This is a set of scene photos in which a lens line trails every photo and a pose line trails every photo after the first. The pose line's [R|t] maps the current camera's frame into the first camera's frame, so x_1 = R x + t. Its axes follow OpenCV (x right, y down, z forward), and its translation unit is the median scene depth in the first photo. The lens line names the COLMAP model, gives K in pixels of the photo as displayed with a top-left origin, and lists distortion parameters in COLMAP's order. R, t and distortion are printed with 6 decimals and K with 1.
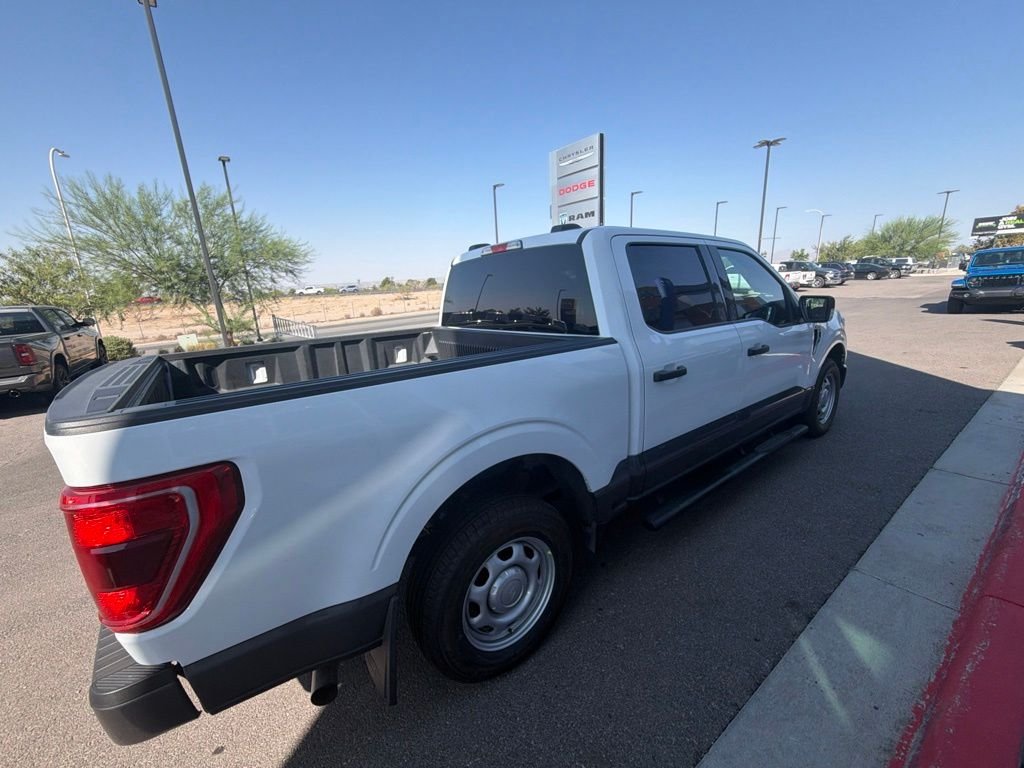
lens RADIAL K [[408.5, 0, 512.0], [0, 408.5, 386.3], [0, 0, 1]] dist [0.000222, -0.000083]
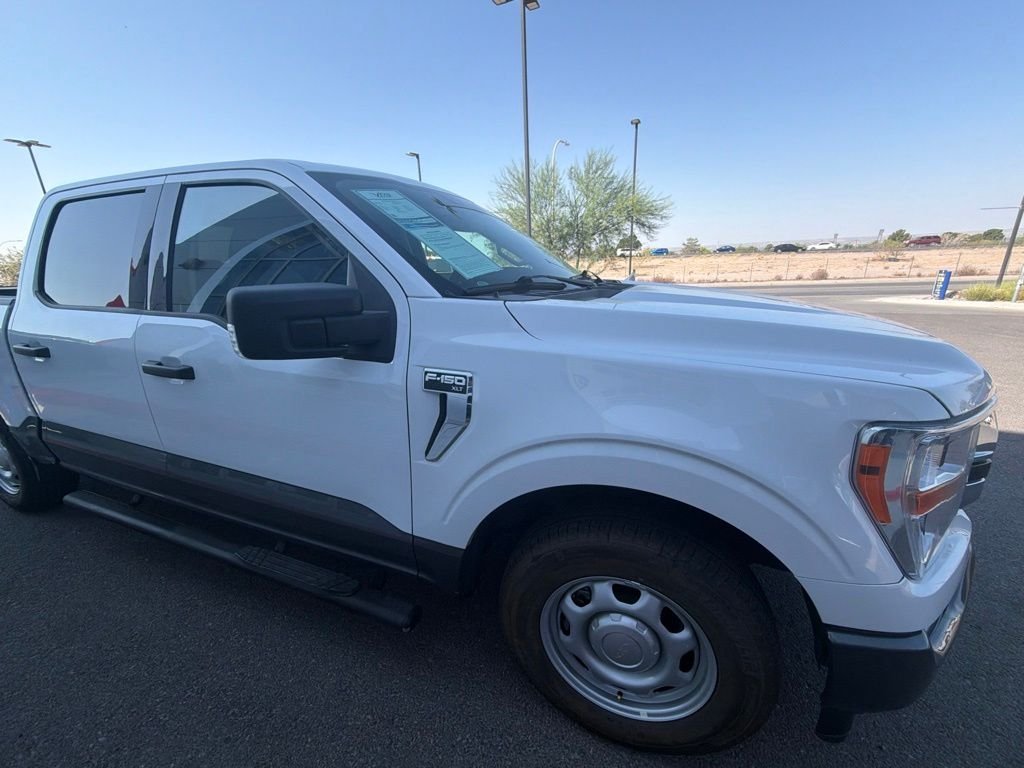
lens RADIAL K [[408.5, 0, 515.3], [0, 408.5, 385.9], [0, 0, 1]] dist [0.000222, -0.000083]
pose [[0.509950, 0.289376, -0.810069, 1.328614], [-0.207201, 0.955312, 0.210825, -0.290314], [0.834877, 0.060337, 0.547120, 1.104487]]
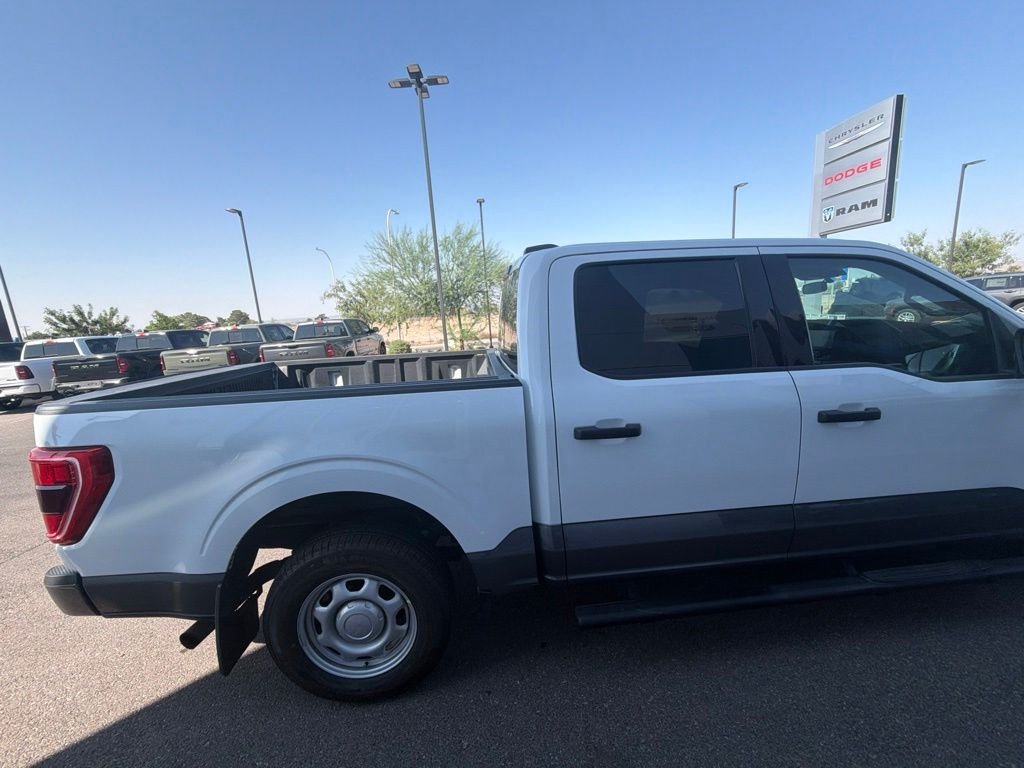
lens RADIAL K [[408.5, 0, 512.6], [0, 408.5, 385.3], [0, 0, 1]] dist [0.000222, -0.000083]
pose [[0.845391, 0.096456, -0.525366, 0.496315], [-0.113436, 0.993545, -0.000122, -0.076367], [0.521963, 0.059699, 0.850876, 0.199231]]
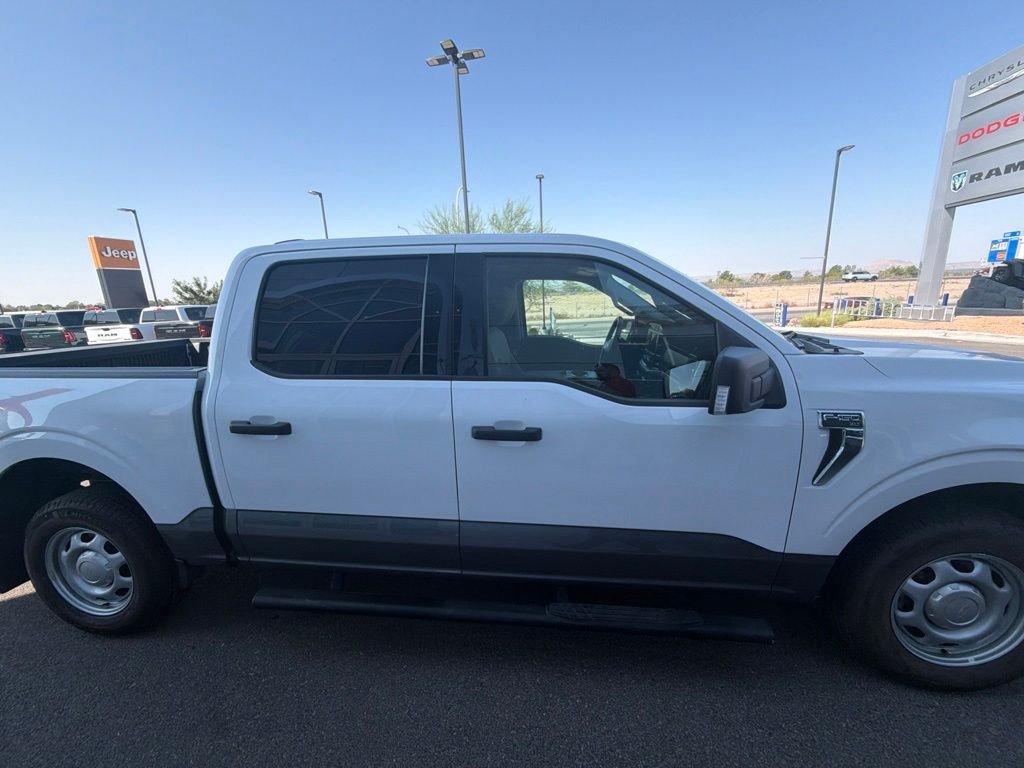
lens RADIAL K [[408.5, 0, 513.5], [0, 408.5, 386.3], [0, 0, 1]] dist [0.000222, -0.000083]
pose [[0.717789, 0.179416, -0.672747, 0.993222], [-0.169647, 0.982176, 0.080933, -0.203712], [0.675277, 0.056037, 0.735433, 0.588235]]
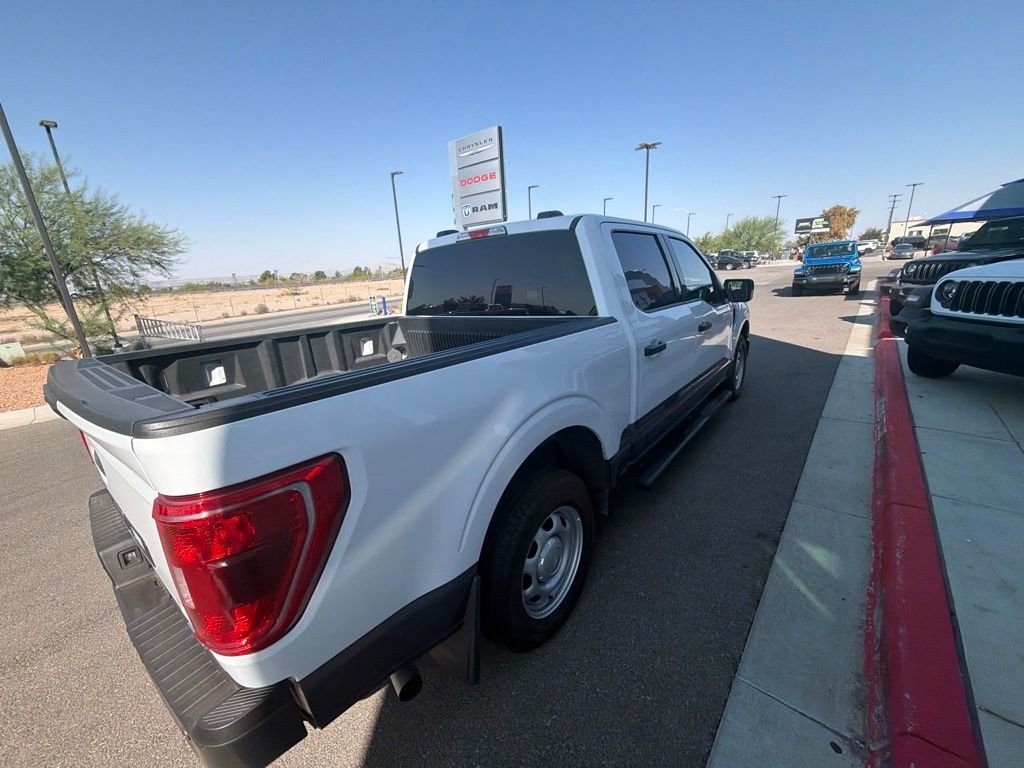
lens RADIAL K [[408.5, 0, 512.5], [0, 408.5, 385.3], [0, 0, 1]] dist [0.000222, -0.000083]
pose [[0.971274, -0.070092, 0.227406, -0.198392], [0.066651, 0.997516, 0.022786, 0.014604], [-0.228438, -0.006974, 0.973533, 0.001580]]
